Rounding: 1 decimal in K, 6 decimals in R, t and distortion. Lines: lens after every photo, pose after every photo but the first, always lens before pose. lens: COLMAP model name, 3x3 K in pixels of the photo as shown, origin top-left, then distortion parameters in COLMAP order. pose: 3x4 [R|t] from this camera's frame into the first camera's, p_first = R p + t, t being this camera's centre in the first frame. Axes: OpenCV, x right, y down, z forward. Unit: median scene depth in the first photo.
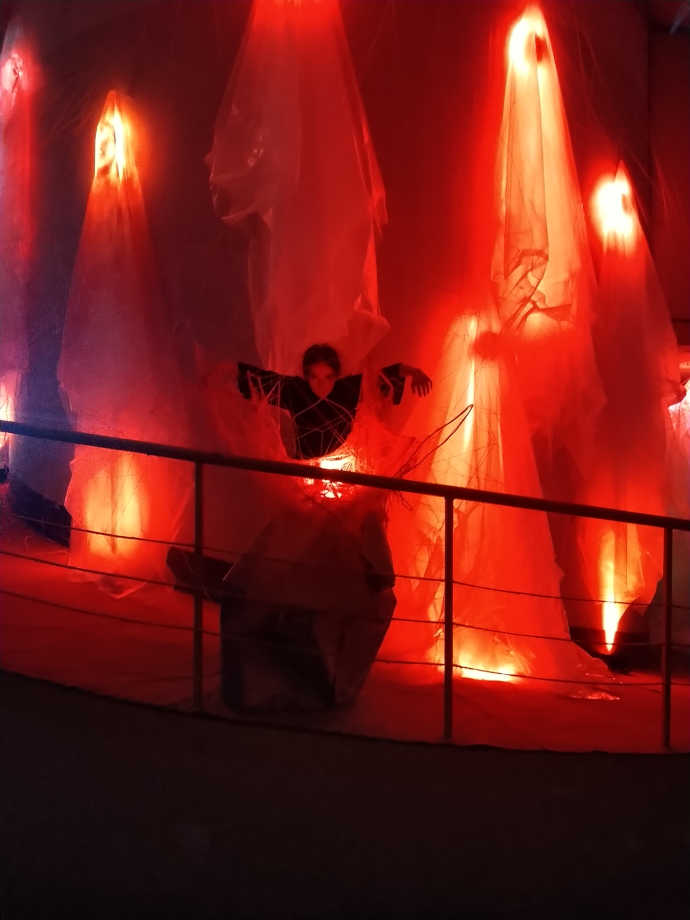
lens RADIAL K [[766.5, 0, 345.0], [0, 766.5, 460.0], [0, 0, 1]] dist [0.006318, 0.003266]
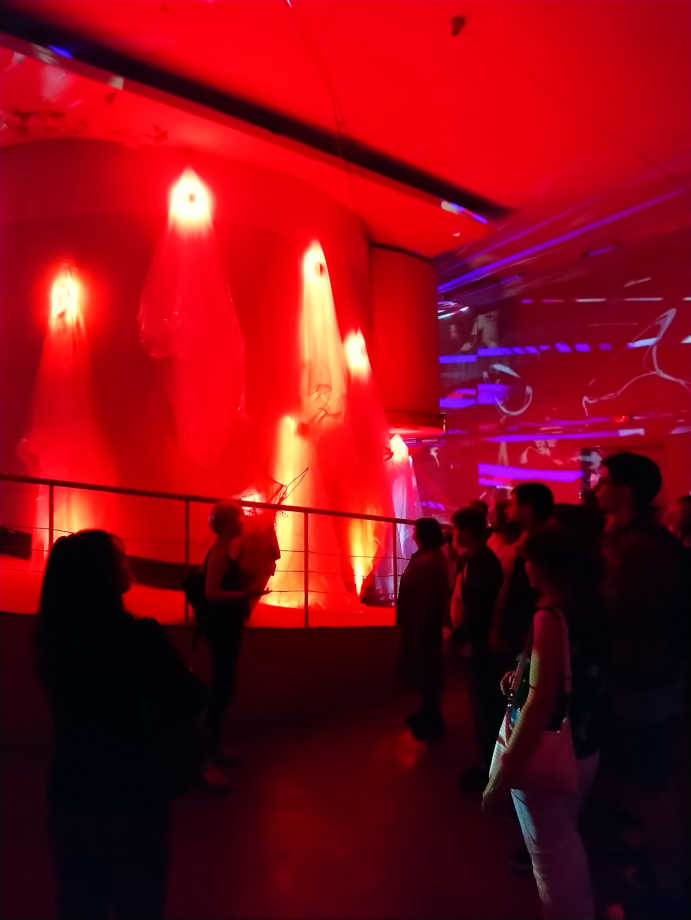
lens RADIAL K [[702.7, 0, 345.5], [0, 702.7, 460.0], [0, 0, 1]] dist [0.232853, -0.319494]
pose [[0.927454, -0.005383, 0.373899, -0.353187], [0.015492, 0.999591, -0.024038, -0.034680], [-0.373616, 0.028086, 0.927158, -0.633052]]
